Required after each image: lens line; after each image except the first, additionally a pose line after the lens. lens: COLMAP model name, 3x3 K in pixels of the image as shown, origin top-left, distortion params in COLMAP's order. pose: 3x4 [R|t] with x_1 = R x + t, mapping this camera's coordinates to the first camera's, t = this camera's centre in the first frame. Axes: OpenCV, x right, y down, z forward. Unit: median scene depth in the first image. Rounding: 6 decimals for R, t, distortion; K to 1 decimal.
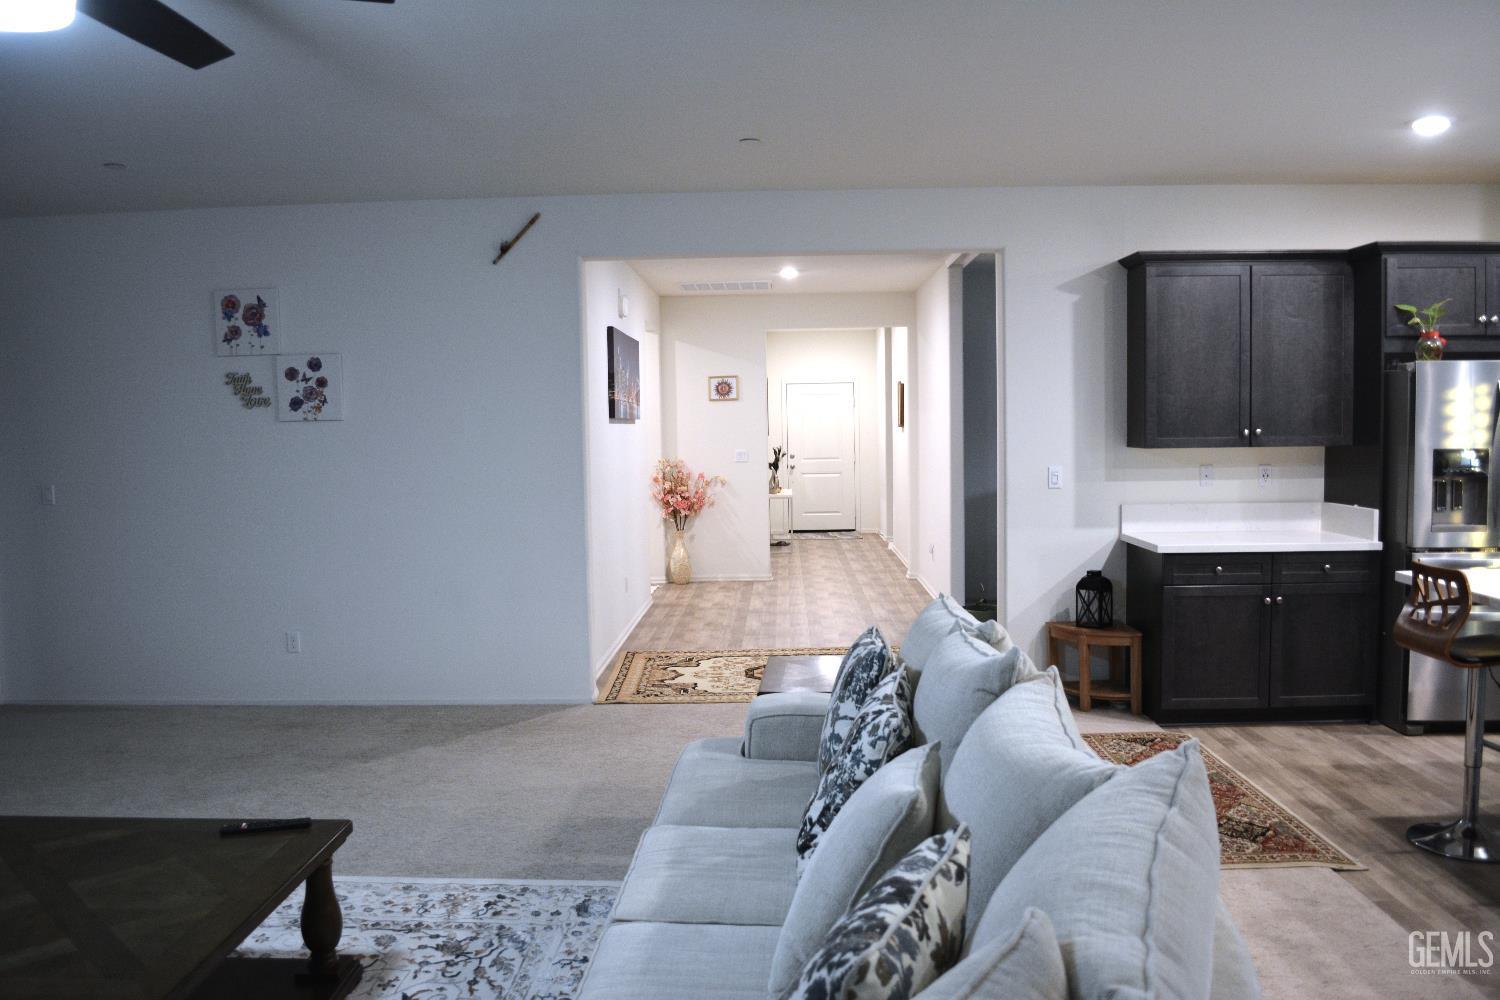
lens RADIAL K [[1173.7, 0, 750.0], [0, 1173.7, 500.0], [0, 0, 1]] dist [-0.077574, -0.000086]
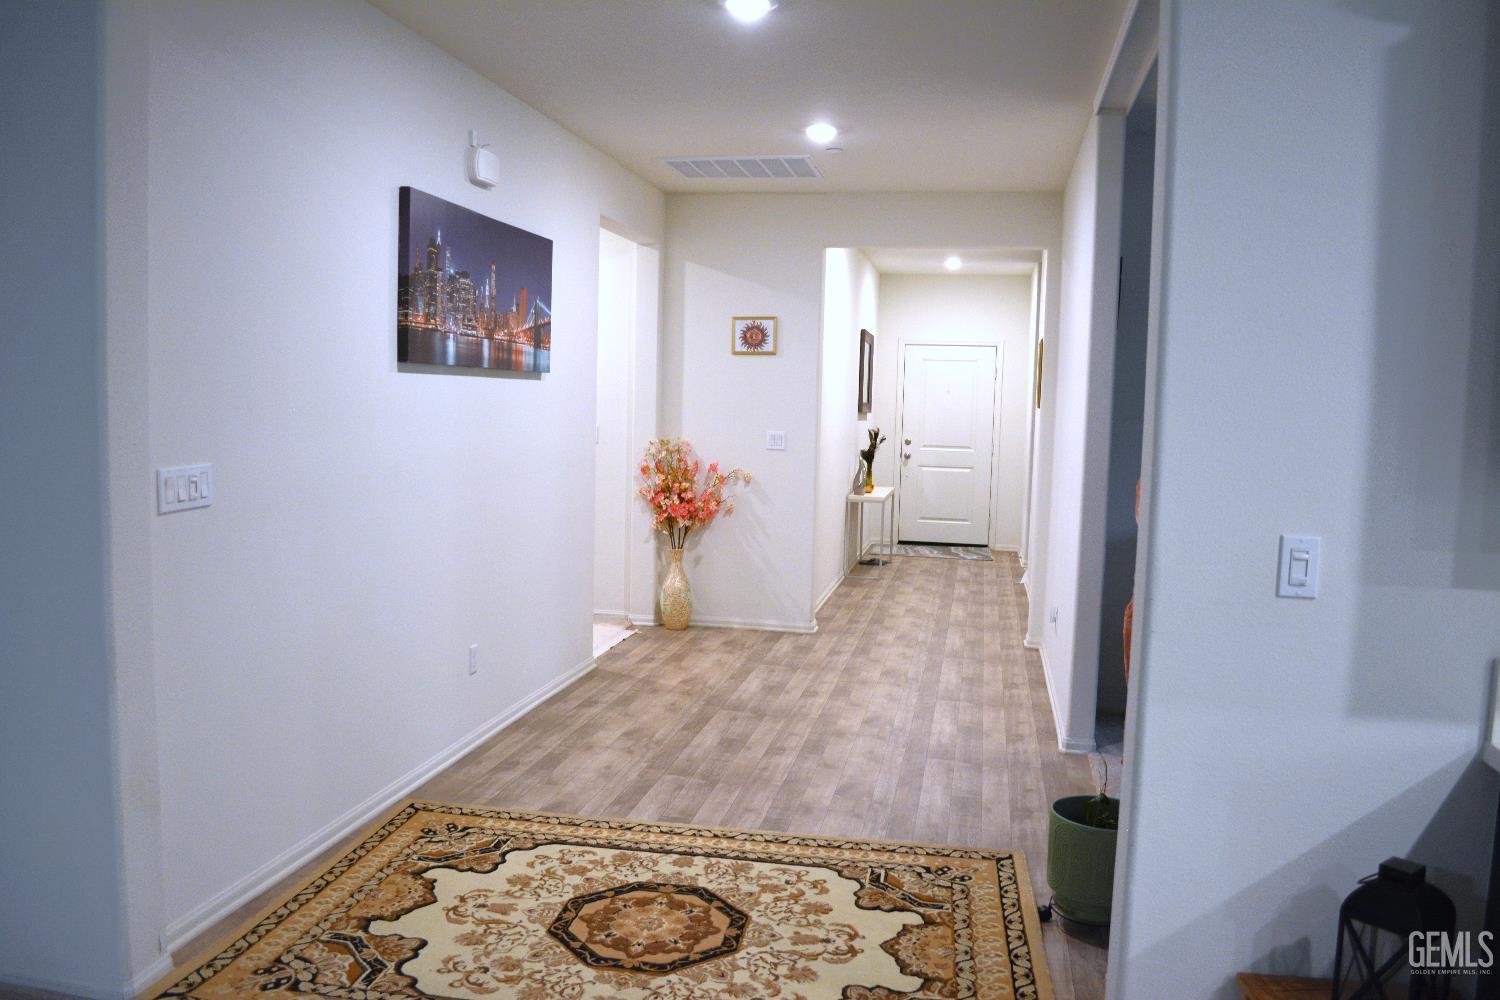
lens RADIAL K [[1173.7, 0, 750.0], [0, 1173.7, 500.0], [0, 0, 1]] dist [-0.077574, -0.000086]
pose [[0.984840, 0.059725, -0.162857, 0.086670], [-0.055928, 0.998048, 0.027804, -0.022032], [0.164200, -0.018274, 0.986258, 0.355331]]
